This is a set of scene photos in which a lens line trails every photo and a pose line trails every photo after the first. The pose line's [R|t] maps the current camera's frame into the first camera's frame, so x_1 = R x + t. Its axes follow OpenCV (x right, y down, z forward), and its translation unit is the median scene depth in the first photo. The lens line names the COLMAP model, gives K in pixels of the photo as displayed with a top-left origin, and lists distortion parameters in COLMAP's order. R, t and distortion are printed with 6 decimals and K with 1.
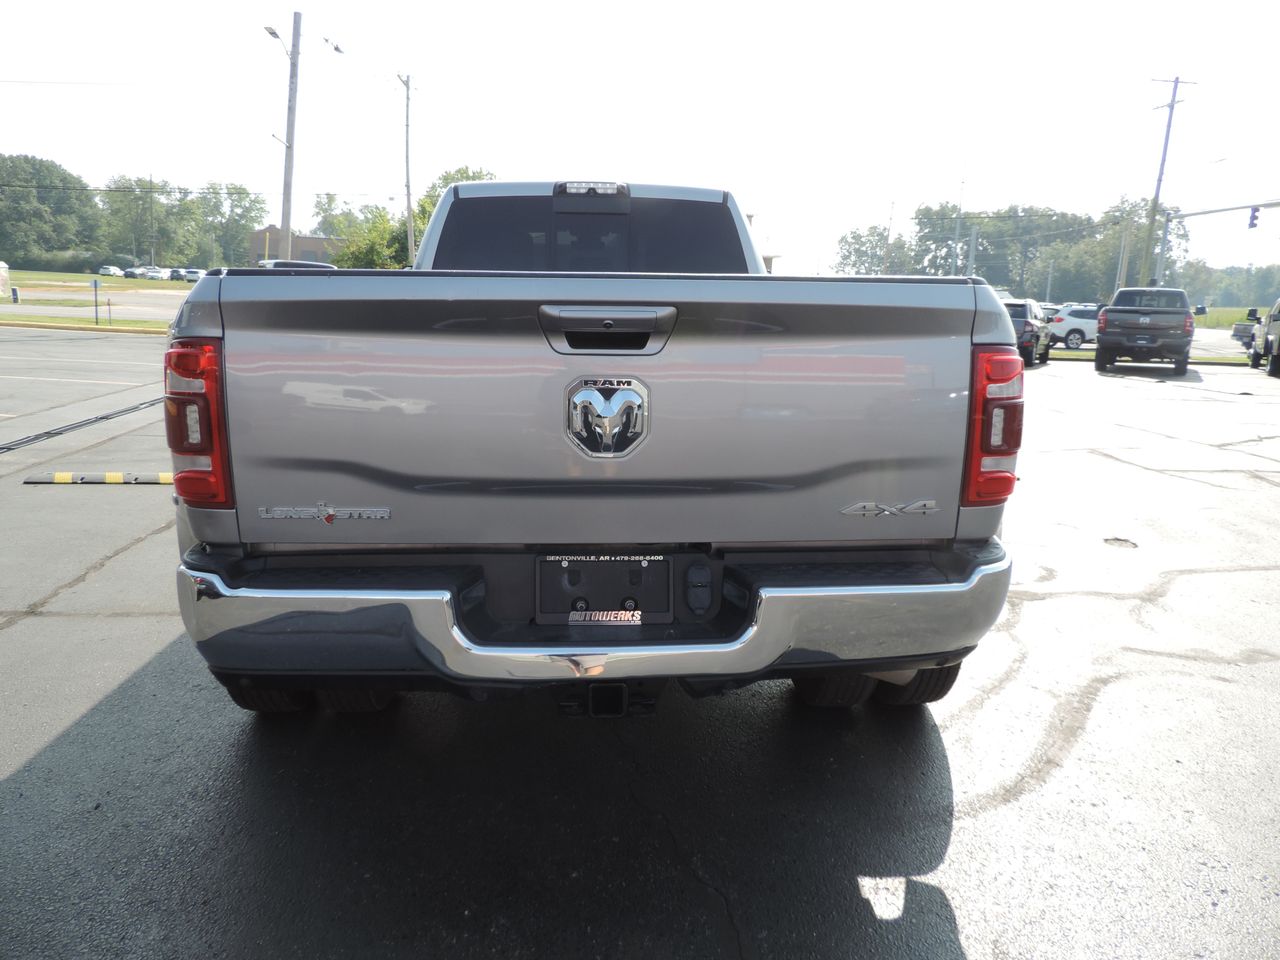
lens RADIAL K [[915.5, 0, 640.0], [0, 915.5, 480.0], [0, 0, 1]] dist [0.032612, -0.054772]
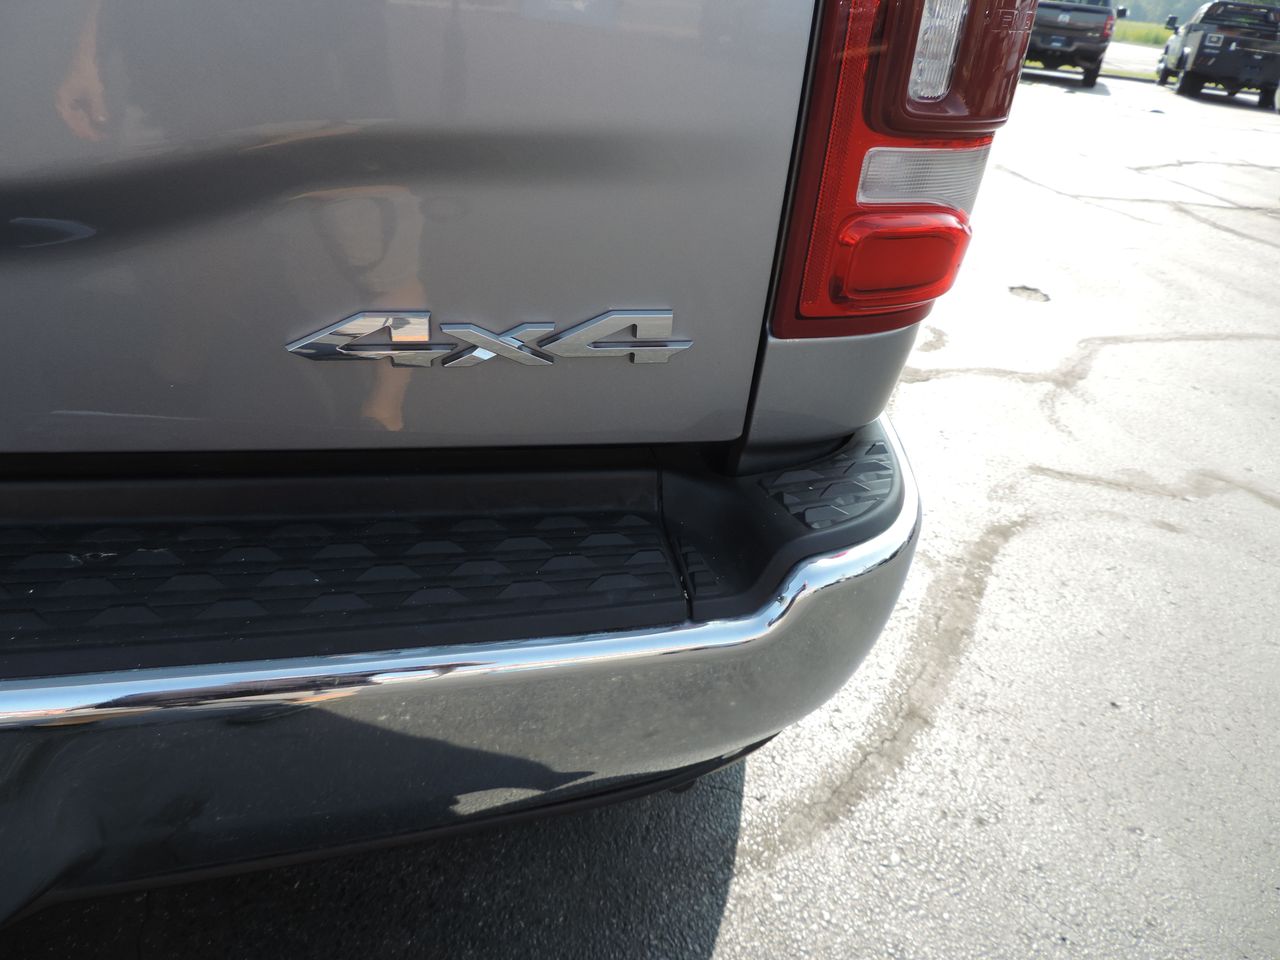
lens RADIAL K [[903.0, 0, 637.2], [0, 903.0, 472.1], [0, 0, 1]] dist [0.007750, -0.024611]
pose [[0.992091, 0.011445, 0.124994, 0.261612], [-0.049590, 0.950557, 0.306566, -0.011774], [-0.115306, -0.310340, 0.943607, 0.697183]]
